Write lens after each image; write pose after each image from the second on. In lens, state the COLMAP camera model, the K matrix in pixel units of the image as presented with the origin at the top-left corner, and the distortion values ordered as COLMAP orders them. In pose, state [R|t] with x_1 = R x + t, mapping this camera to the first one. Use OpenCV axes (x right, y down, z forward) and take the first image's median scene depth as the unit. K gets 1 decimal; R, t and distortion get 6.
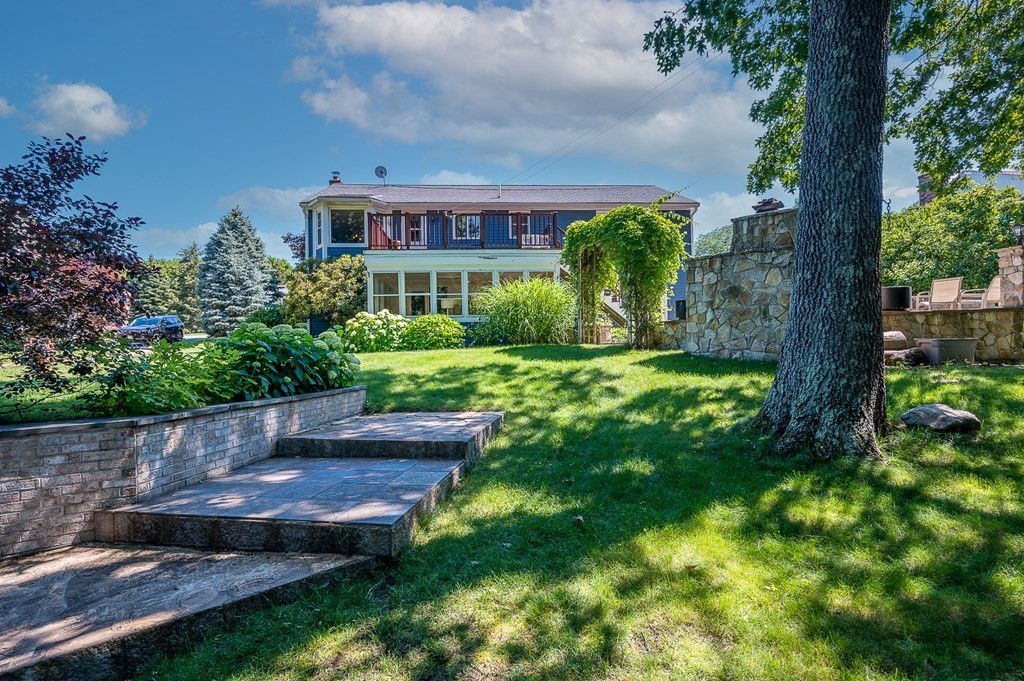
lens RADIAL K [[471.3, 0, 511.3], [0, 471.3, 342.4], [0, 0, 1]] dist [-0.000335, 0.000002]
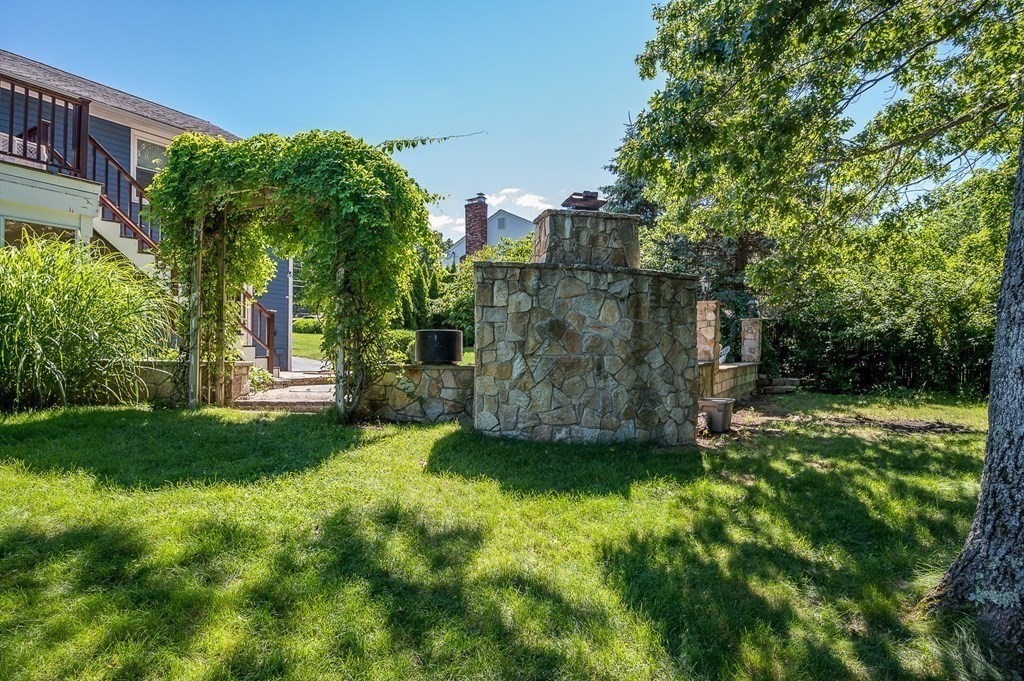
lens RADIAL K [[558.0, 0, 510.7], [0, 558.0, 345.0], [0, 0, 1]] dist [0.001963, -0.001100]
pose [[0.591503, 0.035059, 0.805540, -0.140162], [-0.023599, 0.999379, -0.026168, -0.066370], [-0.805957, -0.003531, 0.591963, 0.615563]]
